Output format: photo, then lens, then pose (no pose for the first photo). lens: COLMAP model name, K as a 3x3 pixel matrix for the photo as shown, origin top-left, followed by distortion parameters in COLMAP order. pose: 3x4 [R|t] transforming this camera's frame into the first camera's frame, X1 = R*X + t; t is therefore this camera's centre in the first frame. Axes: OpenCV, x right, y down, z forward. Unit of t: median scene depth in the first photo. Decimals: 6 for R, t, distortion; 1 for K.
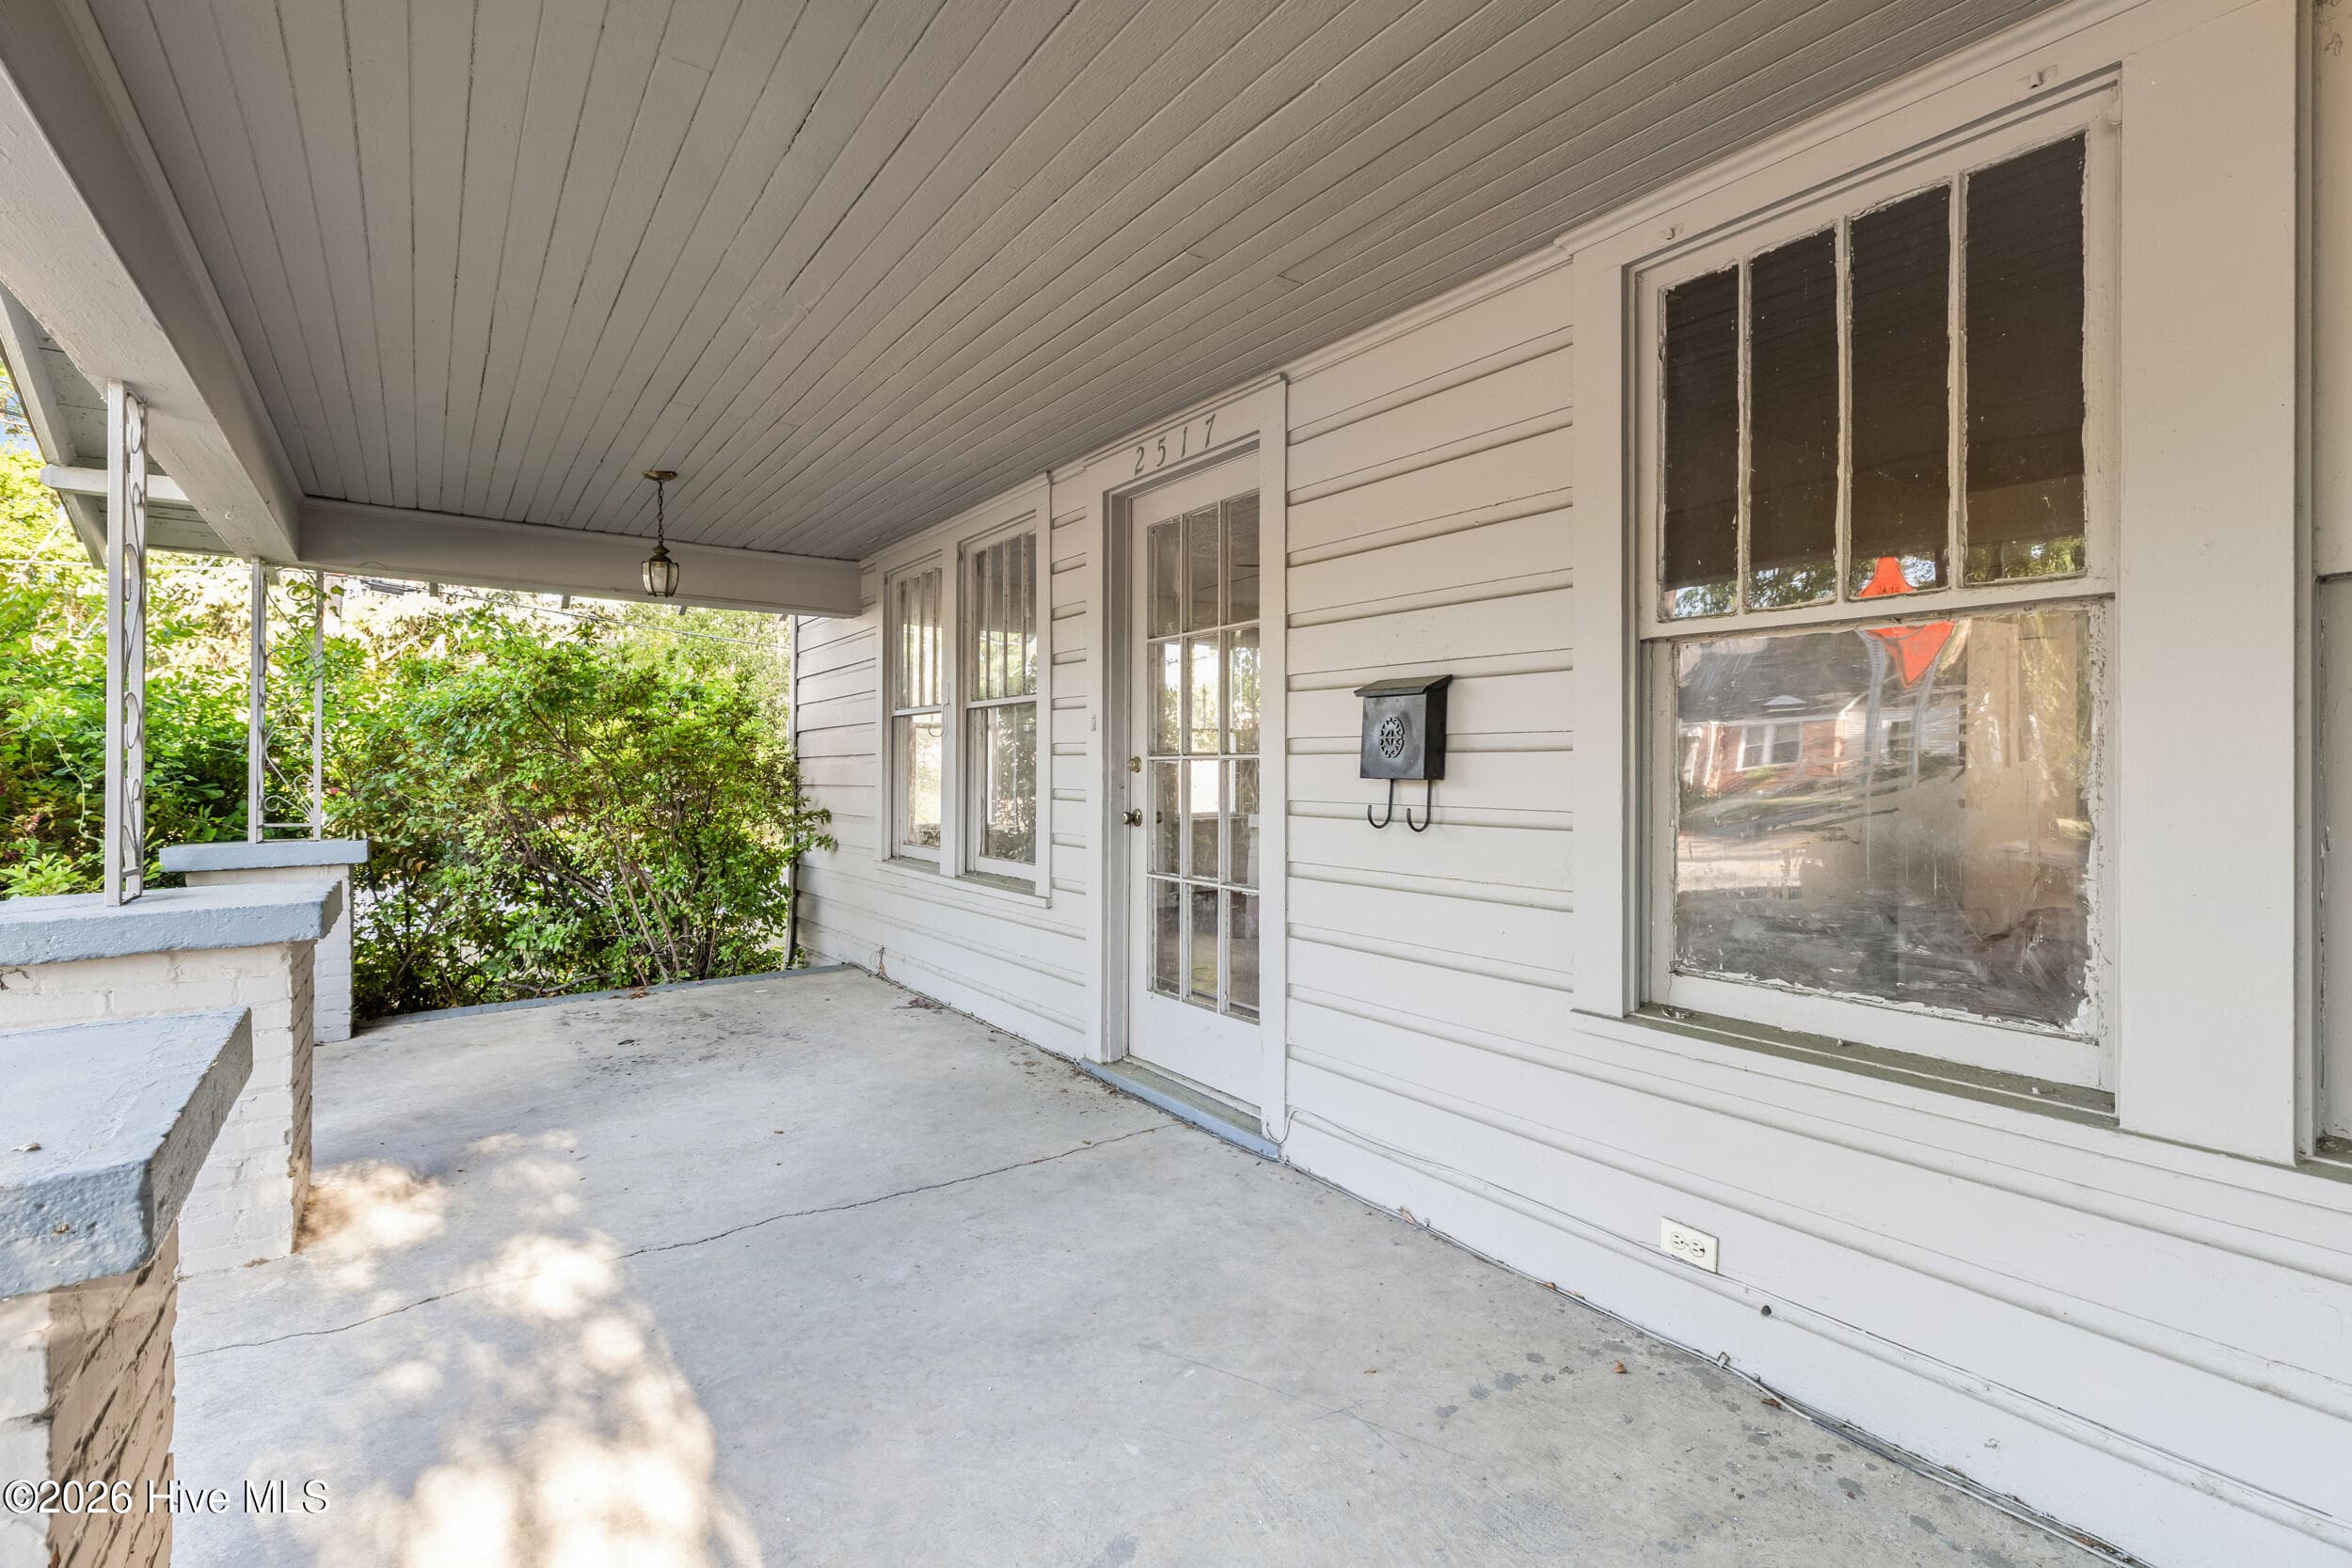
lens RADIAL K [[1106.9, 0, 1159.8], [0, 1106.9, 766.1], [0, 0, 1]] dist [0.005325, 0.000046]
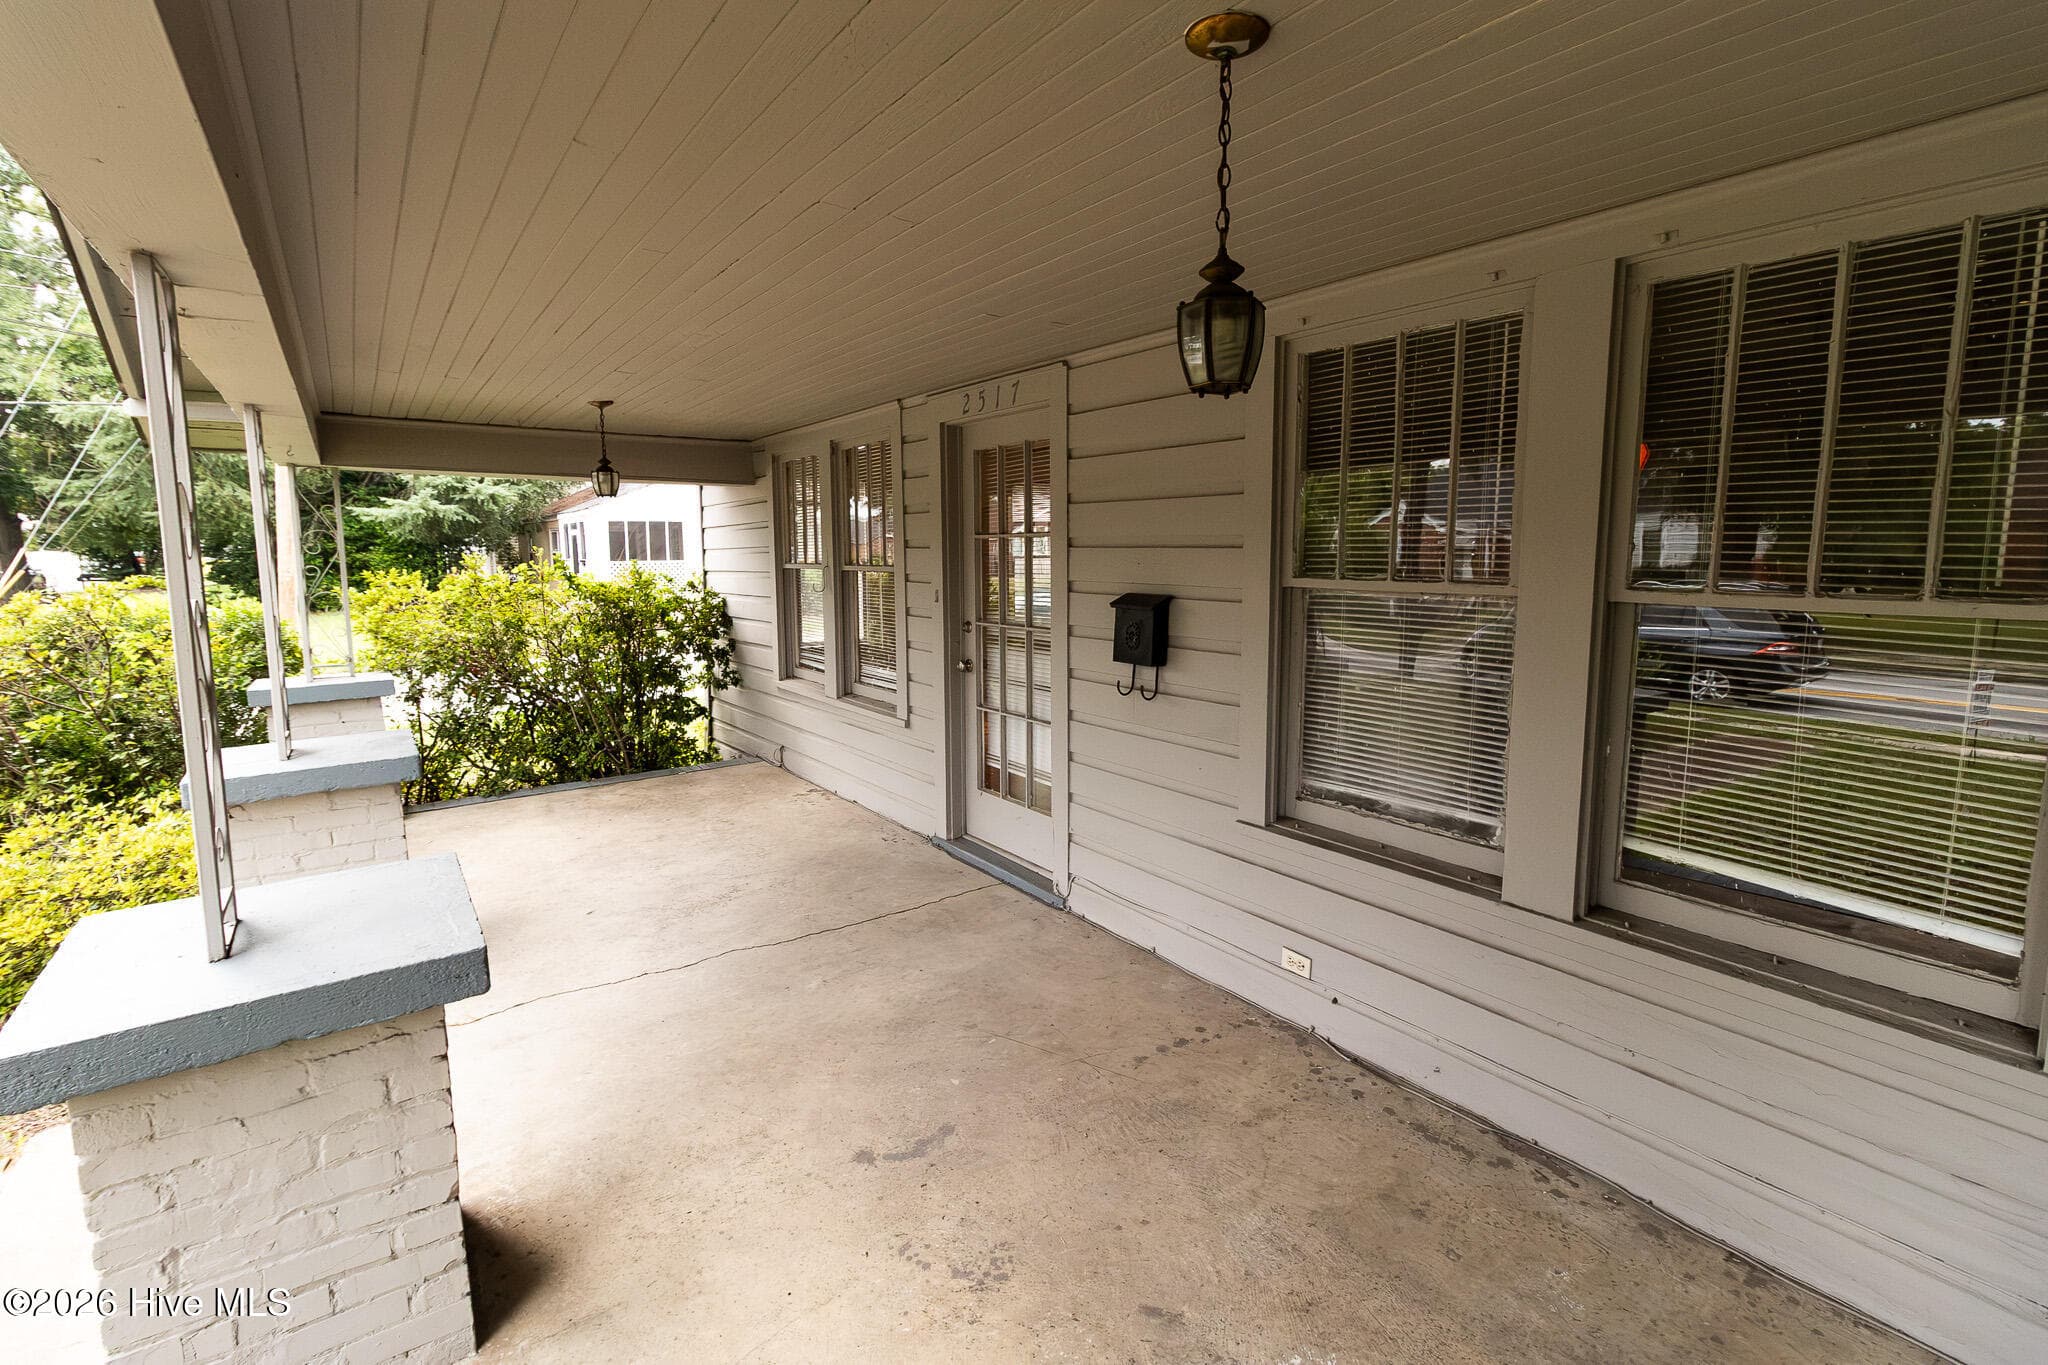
lens RADIAL K [[964.0, 0, 1018.2], [0, 964.0, 670.3], [0, 0, 1]] dist [0.005325, 0.000046]
pose [[0.999910, -0.010667, 0.008192, 0.044401], [0.009609, 0.992761, 0.119723, -0.133154], [-0.009410, -0.119633, 0.992774, -0.277425]]
